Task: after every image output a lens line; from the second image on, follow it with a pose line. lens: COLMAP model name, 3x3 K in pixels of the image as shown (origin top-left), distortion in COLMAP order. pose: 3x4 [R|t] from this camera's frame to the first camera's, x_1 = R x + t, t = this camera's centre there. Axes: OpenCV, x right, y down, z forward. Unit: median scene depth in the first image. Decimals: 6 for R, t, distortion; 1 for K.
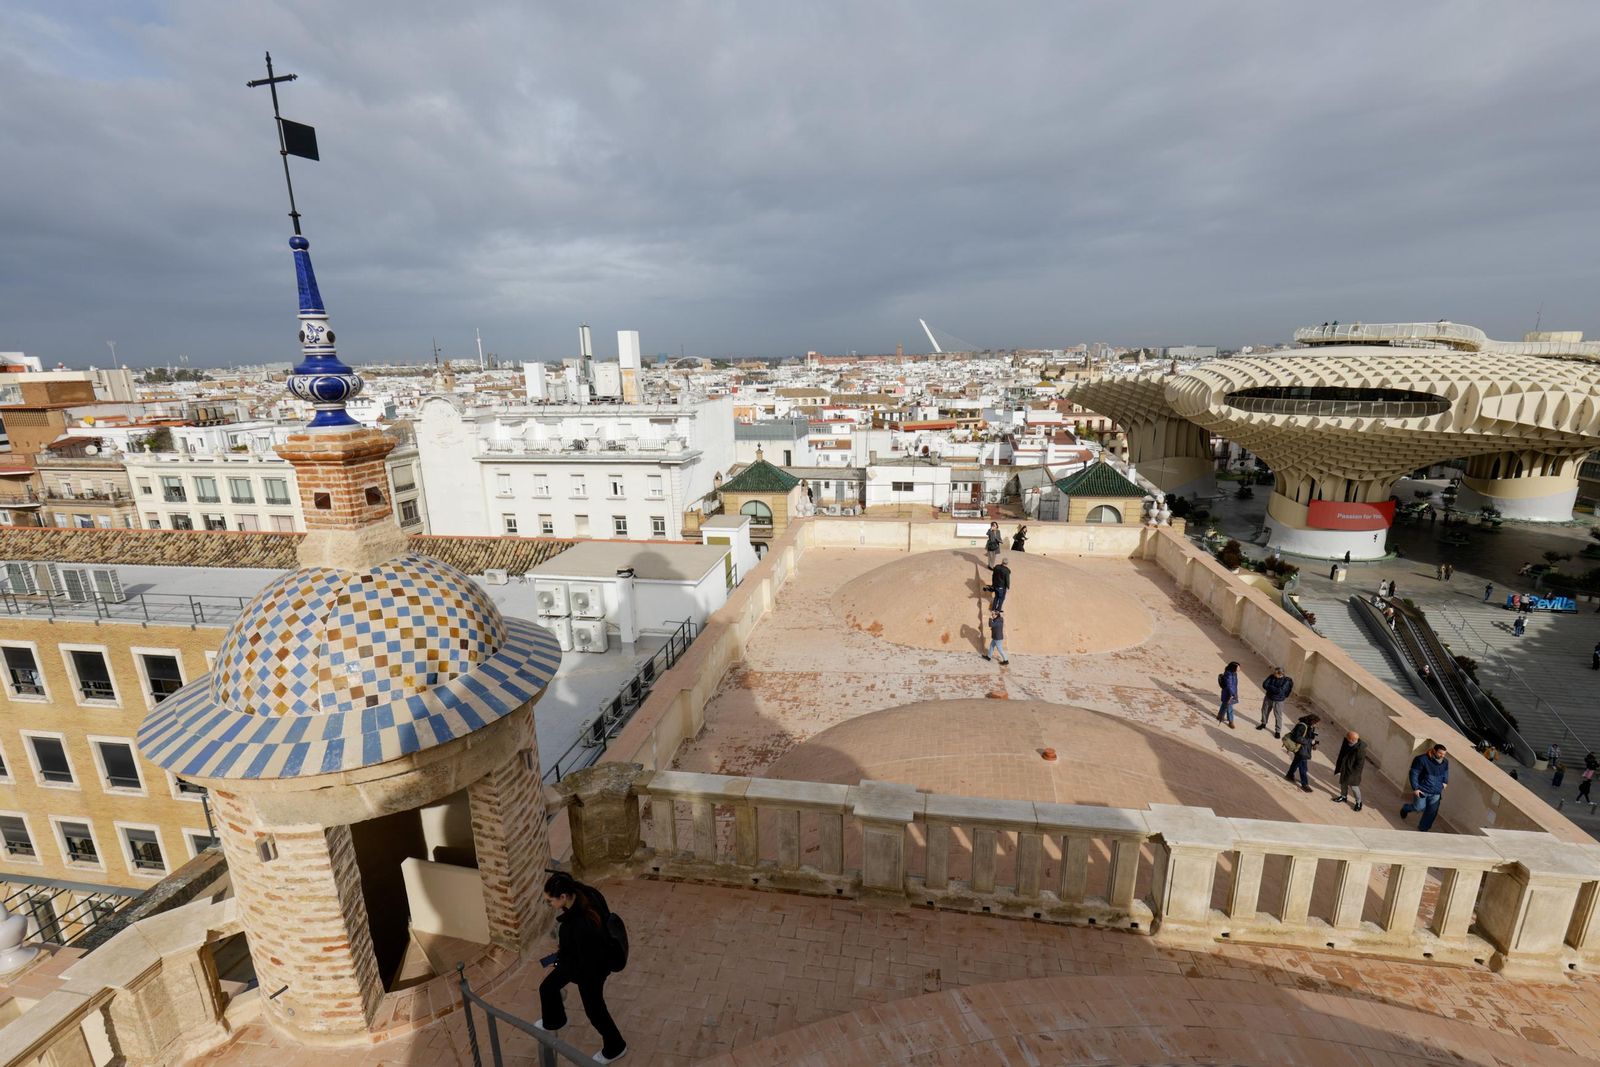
lens RADIAL K [[726.3, 0, 801.4], [0, 726.3, 540.5], [0, 0, 1]] dist [-0.001103, 0.000092]
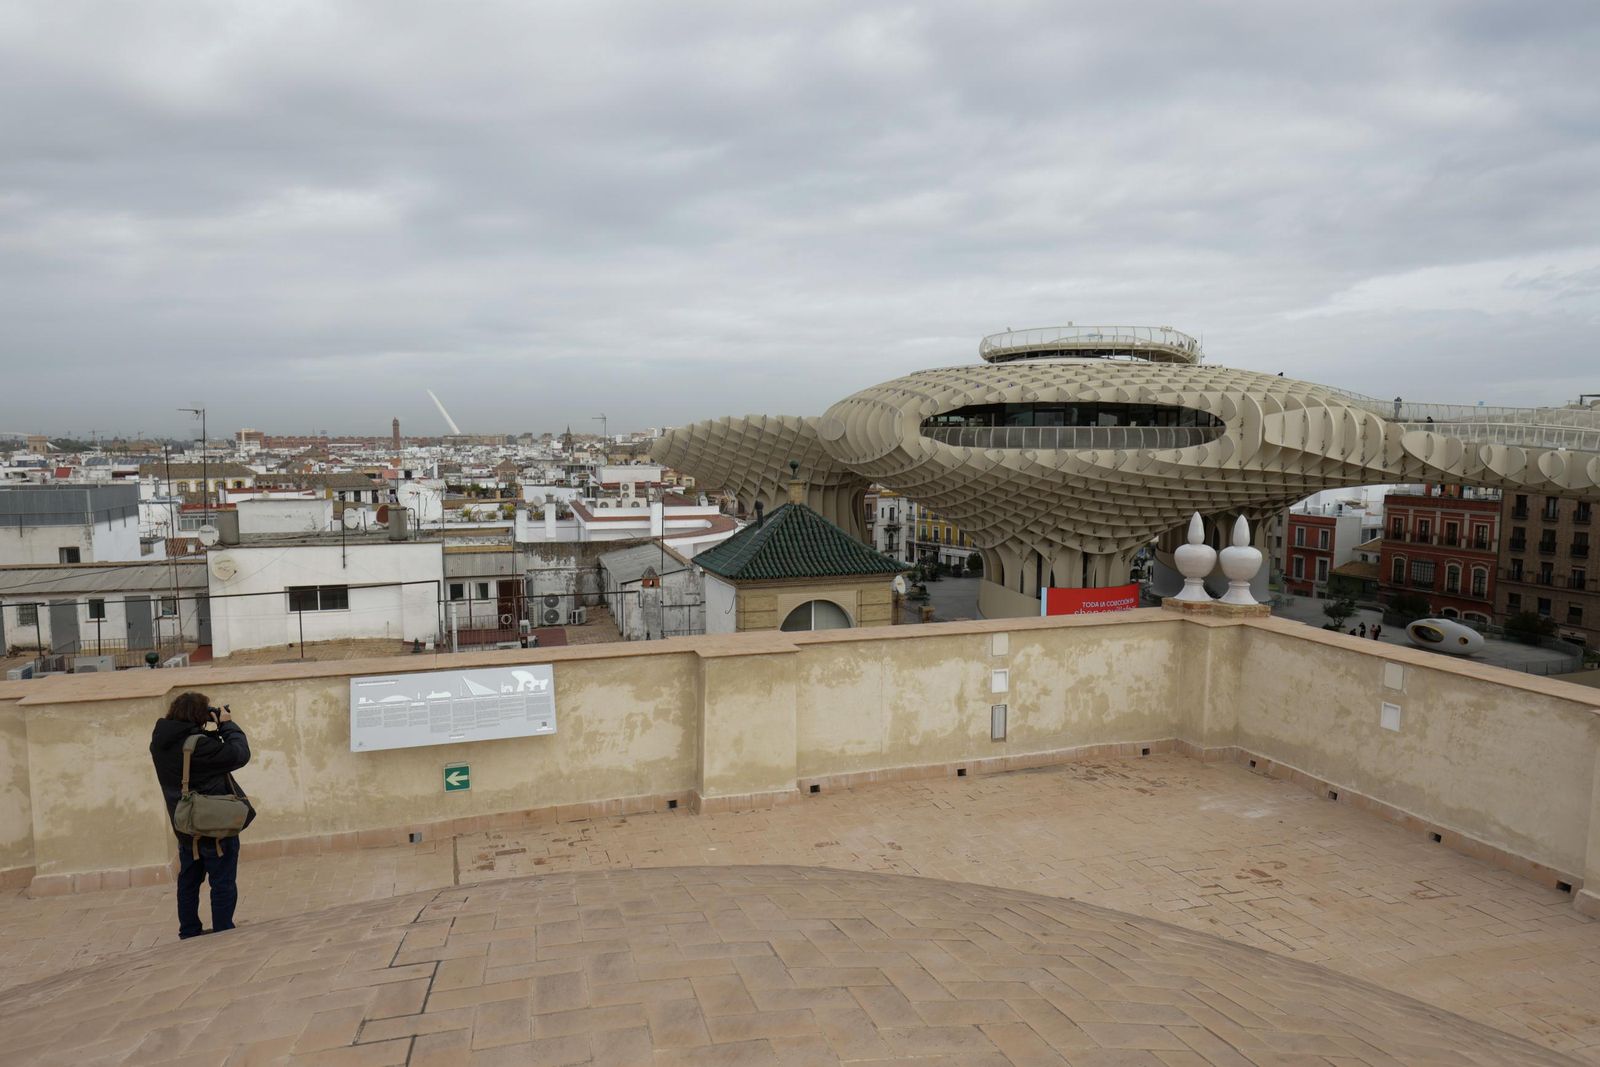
lens RADIAL K [[995.0, 0, 800.0], [0, 995.0, 533.5], [0, 0, 1]] dist [-0.000152, -0.002646]
pose [[0.873596, -0.027492, 0.485874, 0.101854], [0.106881, 0.984865, -0.136445, -0.007342], [-0.474769, 0.171128, 0.863313, 0.388591]]
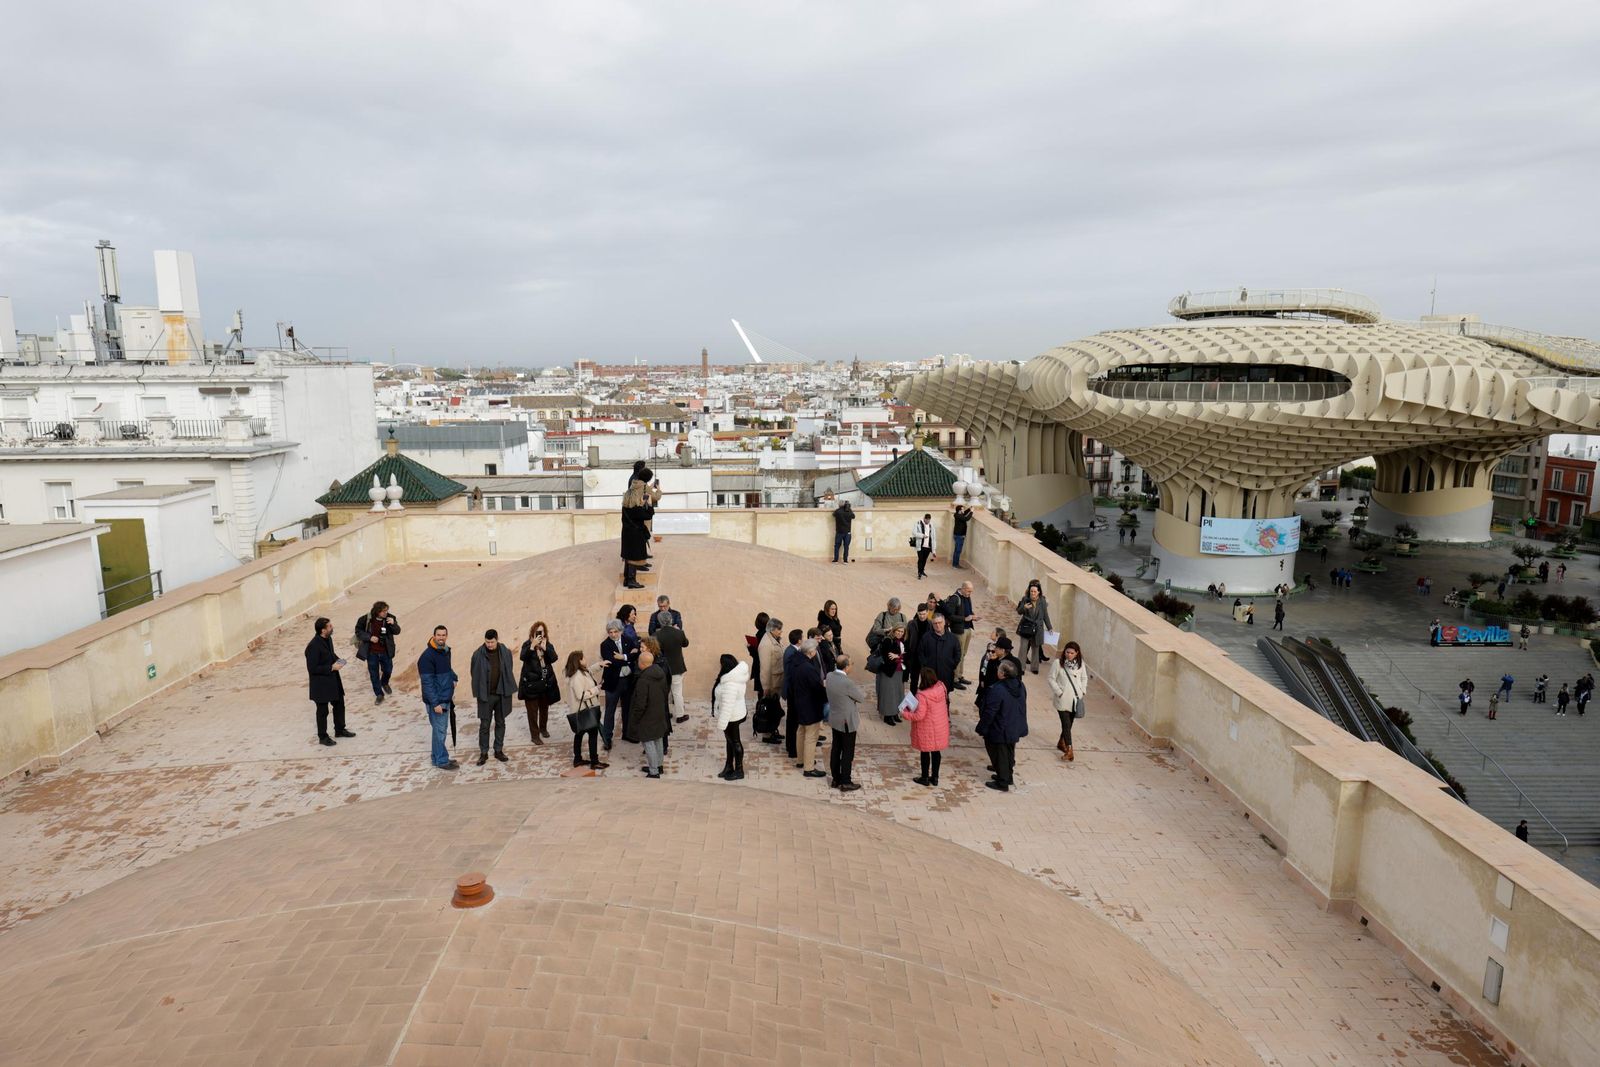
lens RADIAL K [[995.0, 0, 800.0], [0, 995.0, 533.5], [0, 0, 1]] dist [-0.000152, -0.002646]
pose [[0.976609, -0.022897, 0.213800, 0.083297], [0.041619, 0.995640, -0.083479, 0.034581], [-0.210956, 0.090425, 0.973304, 0.097430]]
